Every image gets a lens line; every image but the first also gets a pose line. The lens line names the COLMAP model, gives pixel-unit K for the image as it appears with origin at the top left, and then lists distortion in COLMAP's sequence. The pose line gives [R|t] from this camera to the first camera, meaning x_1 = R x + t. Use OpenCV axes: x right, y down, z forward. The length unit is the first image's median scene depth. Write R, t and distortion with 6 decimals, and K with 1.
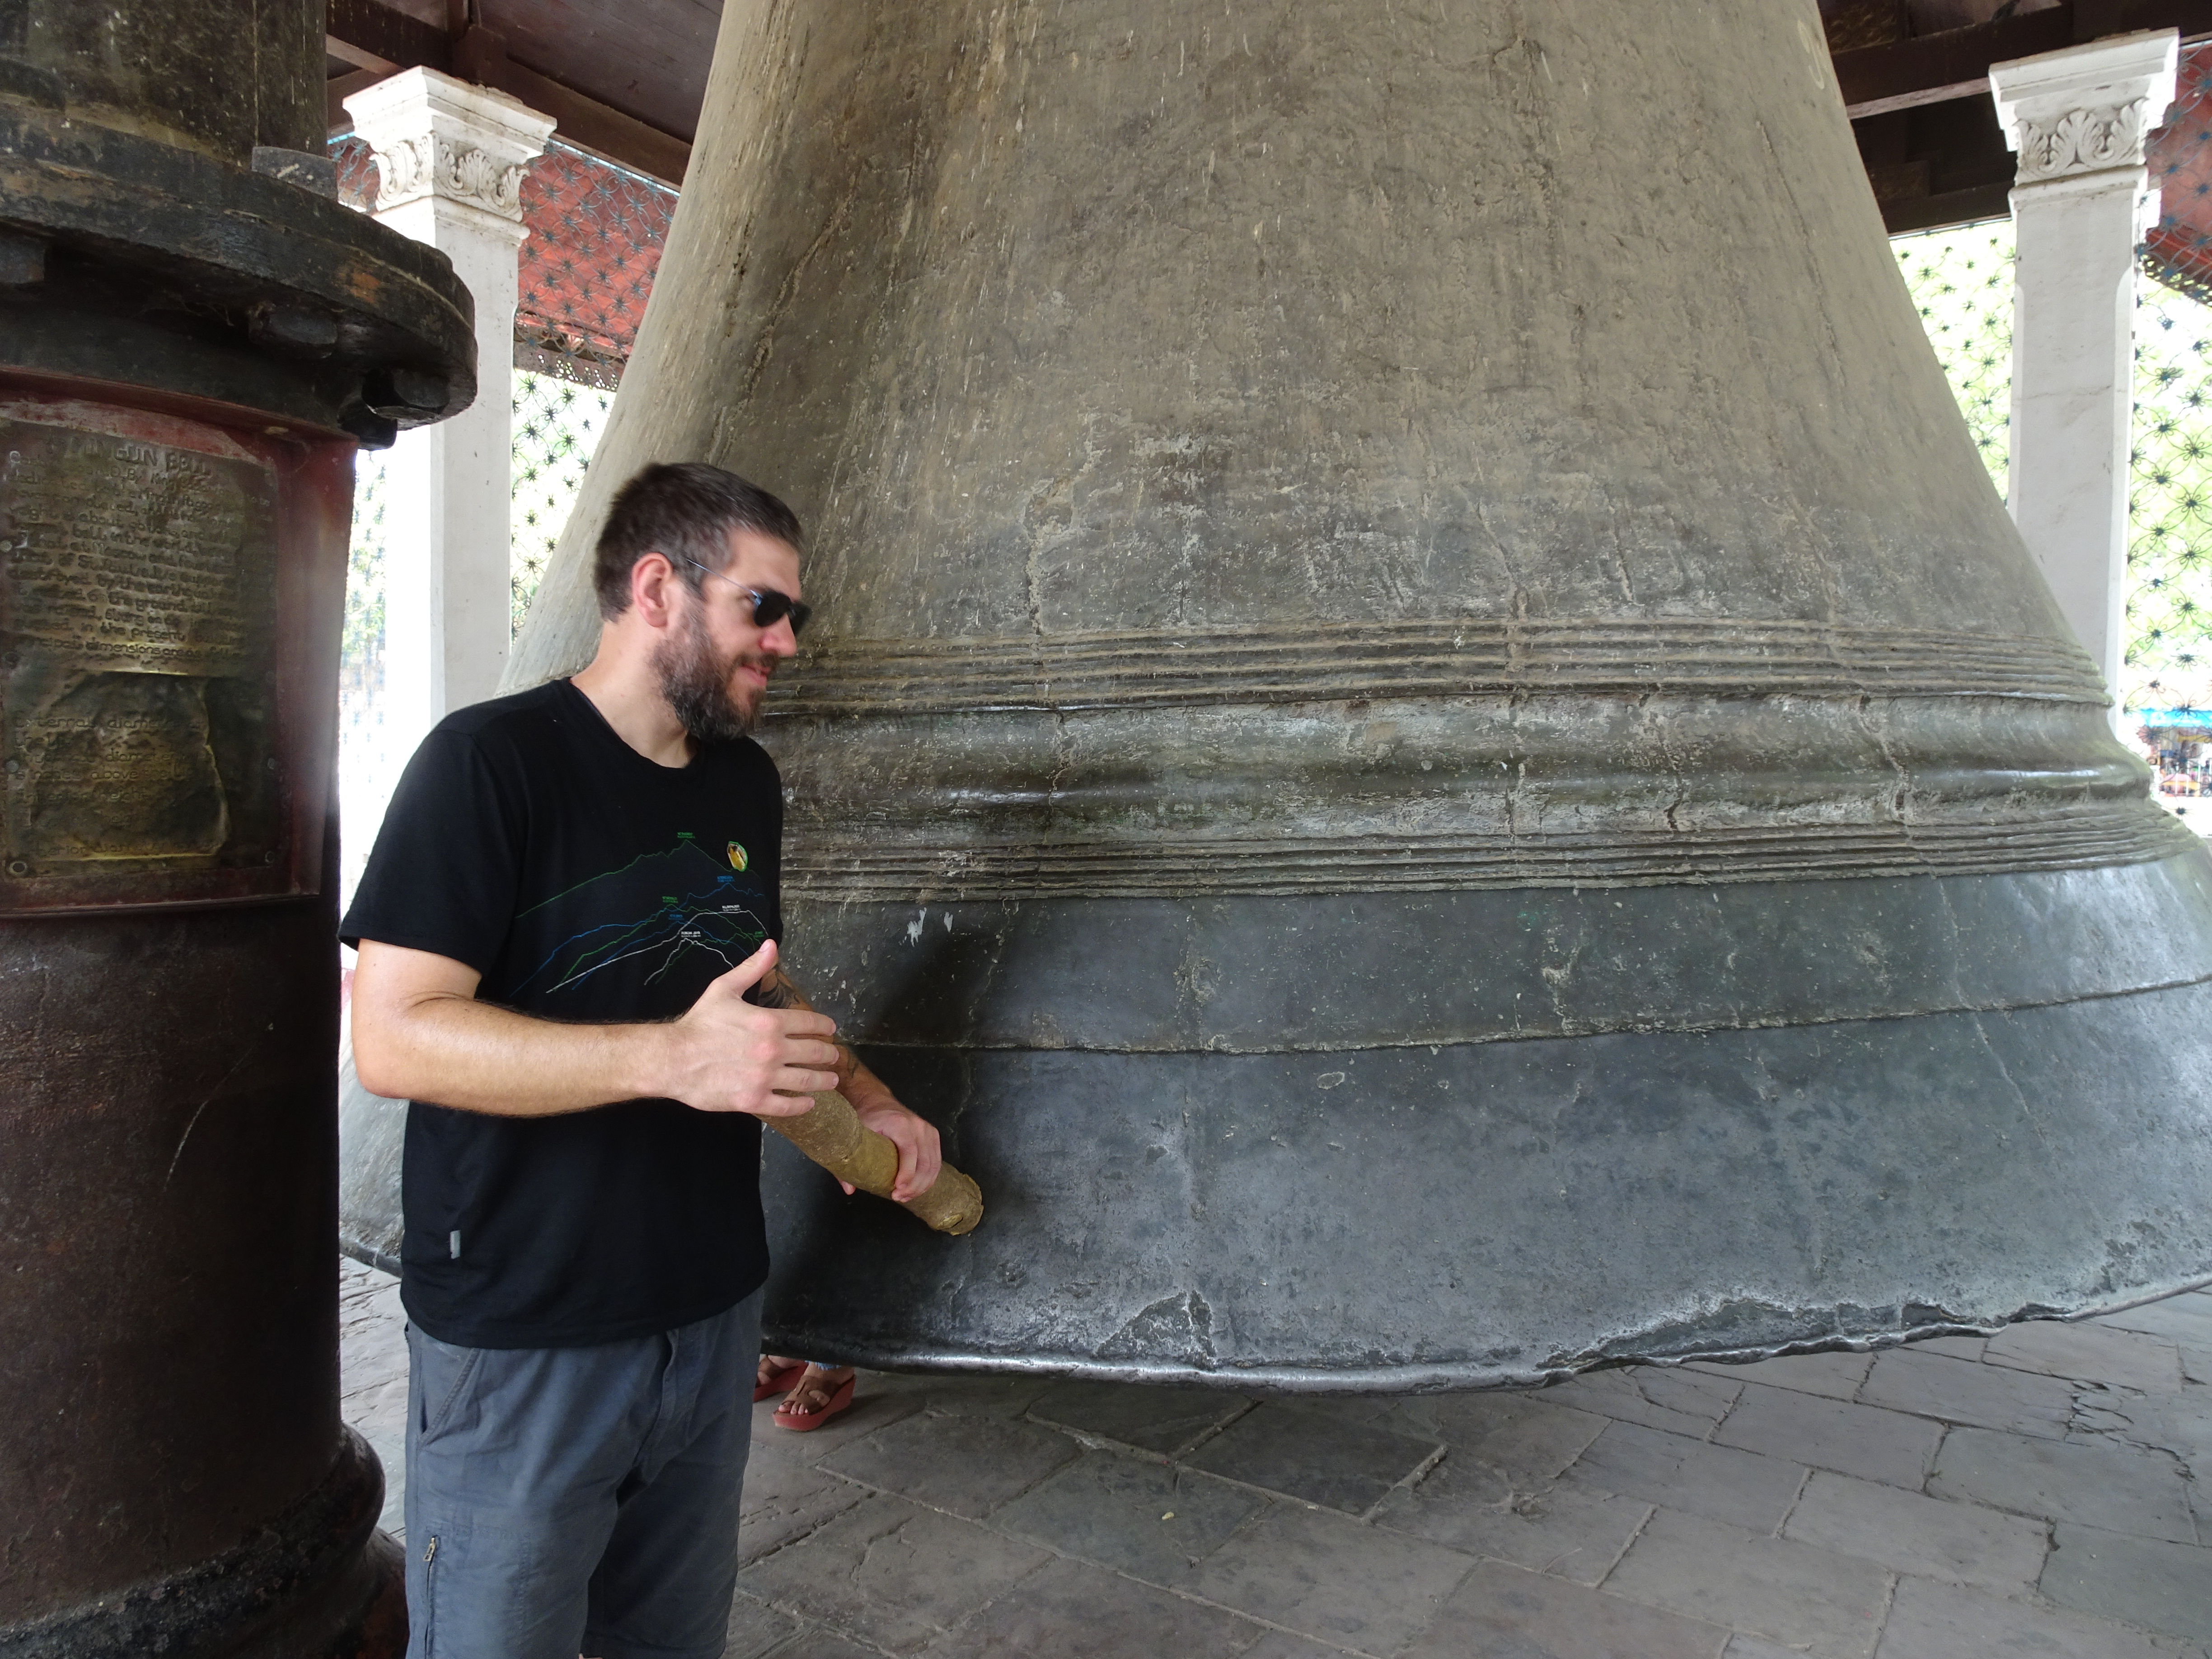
lens RADIAL K [[1528.1, 0, 1112.4], [0, 1528.1, 833.6], [0, 0, 1]] dist [0.001895, -0.003356]
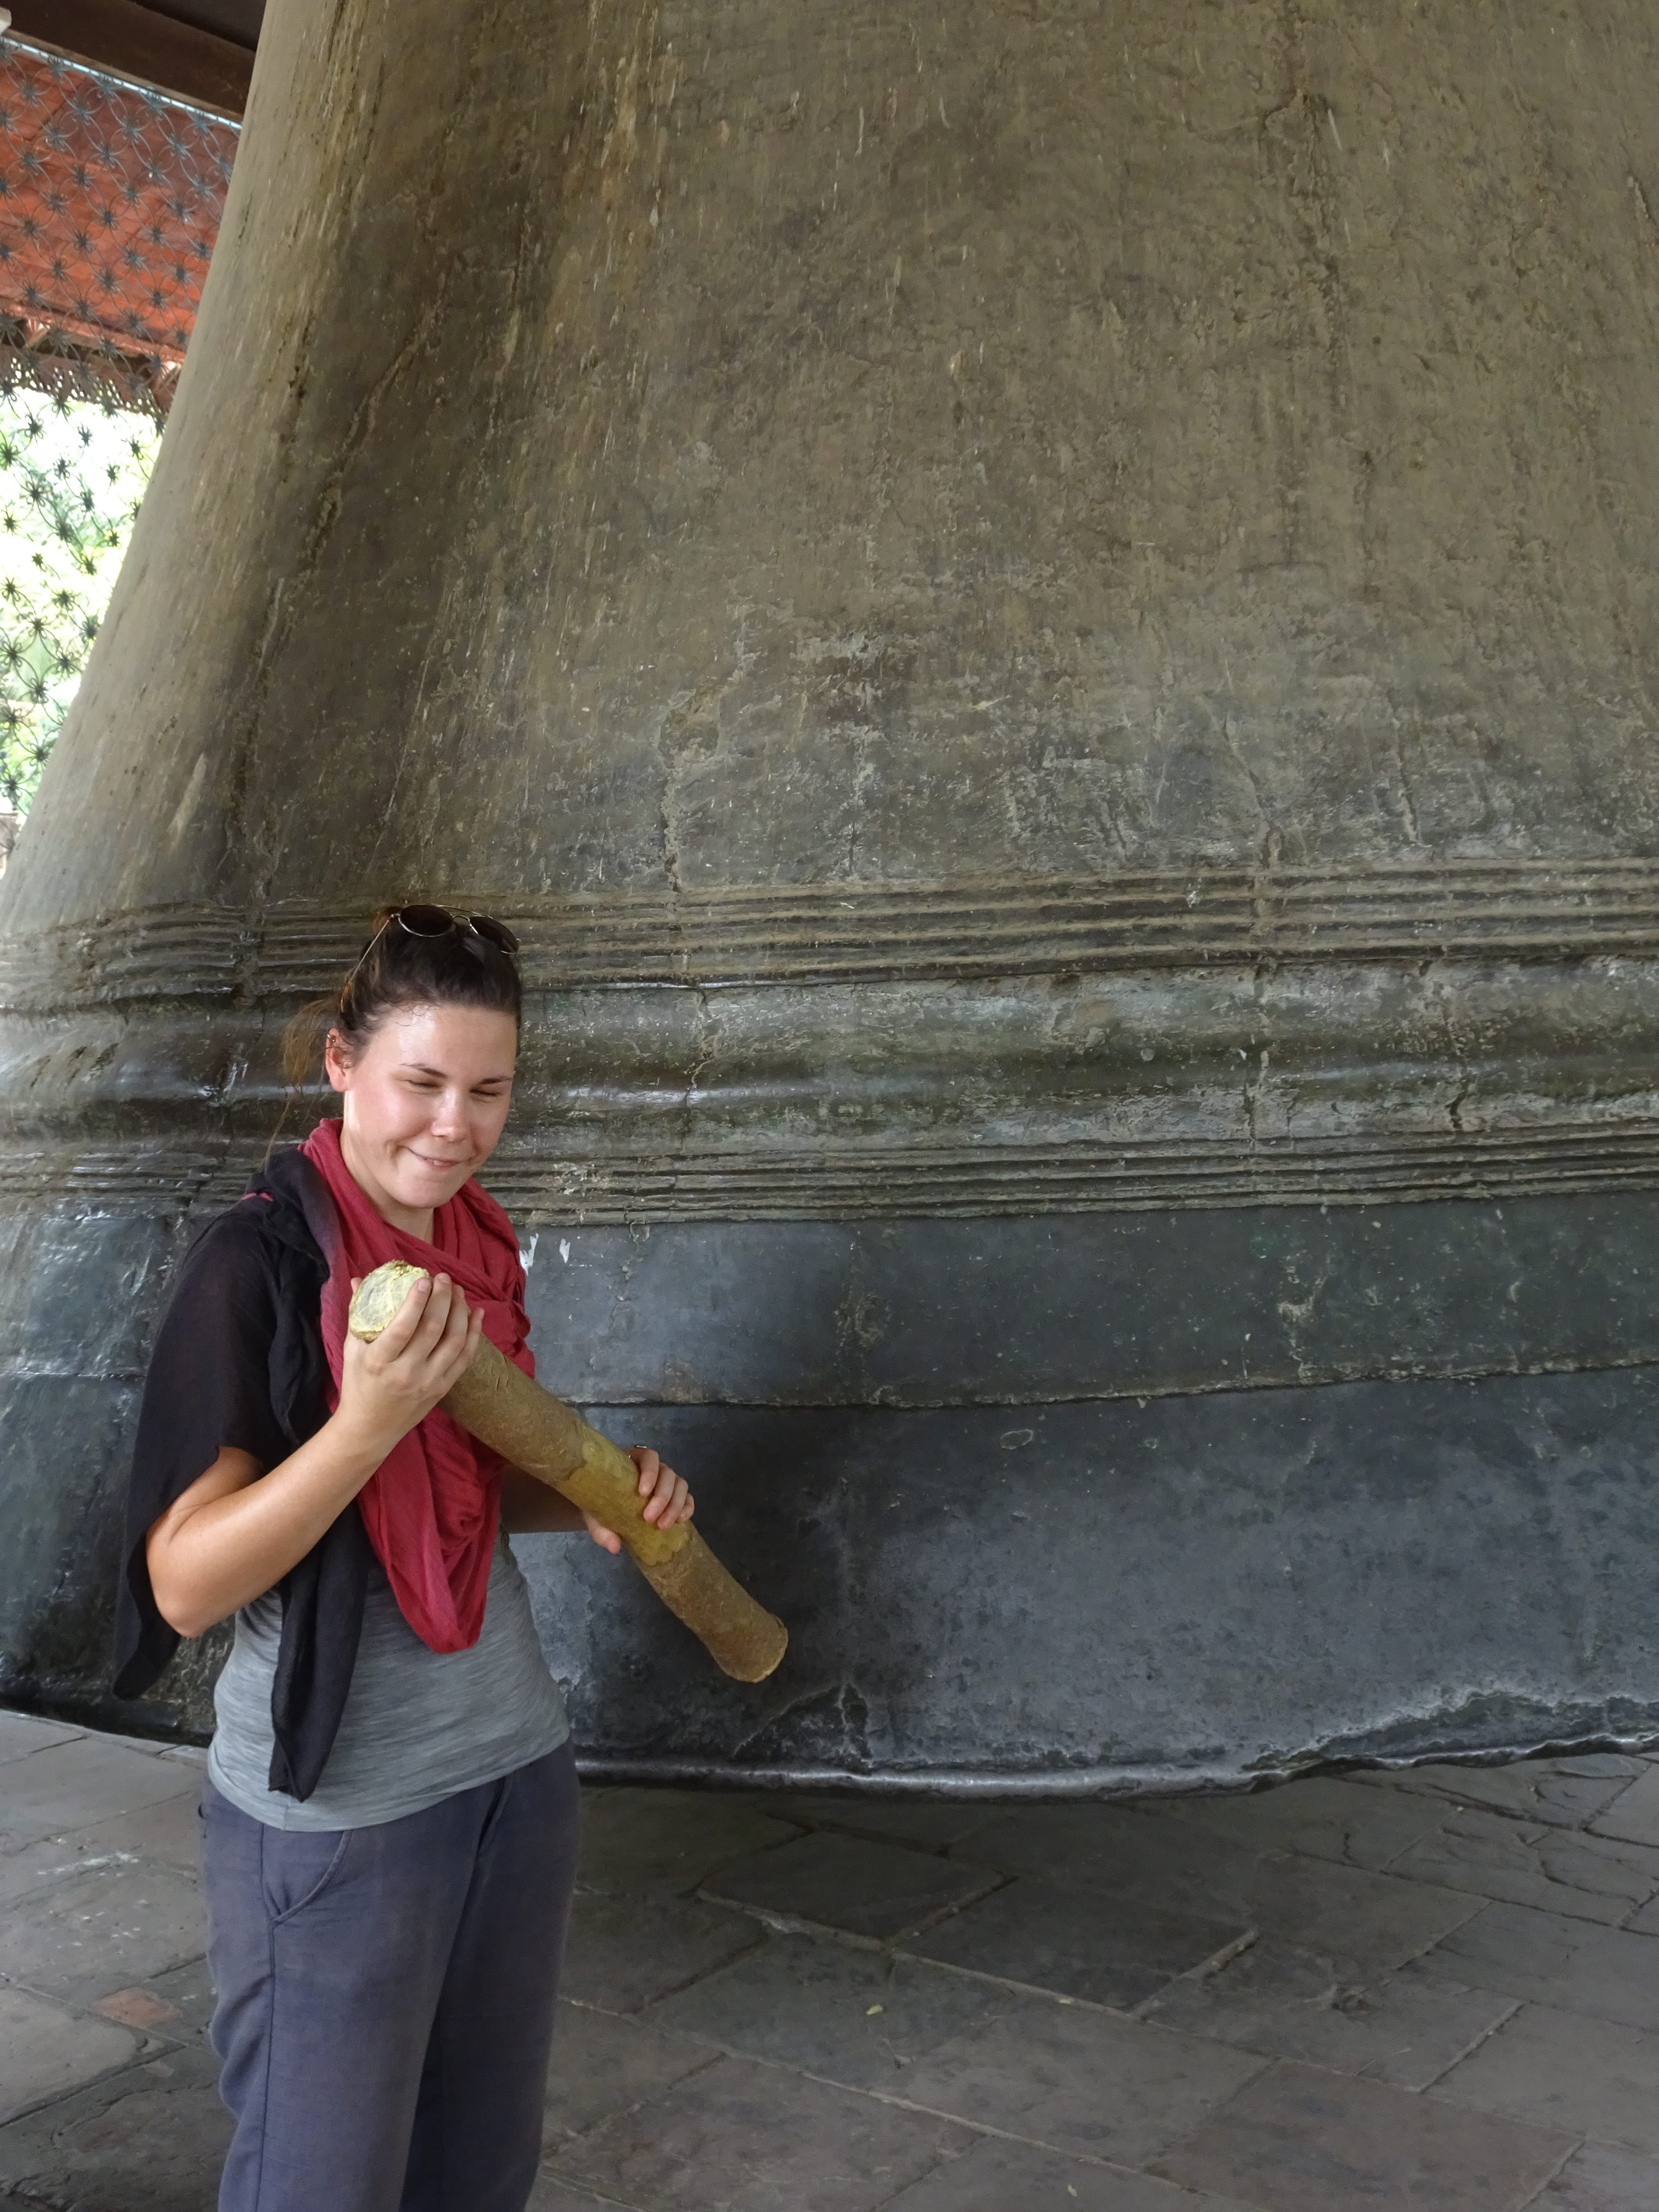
lens RADIAL K [[2481.4, 0, 829.5], [0, 2481.4, 1106.0], [0, 0, 1]] dist [-0.003164, 0.008595]
pose [[0.999588, -0.009695, -0.027004, 0.067663], [0.010234, 0.999750, 0.019881, -0.042911], [0.026805, -0.020149, 0.999438, -0.311010]]
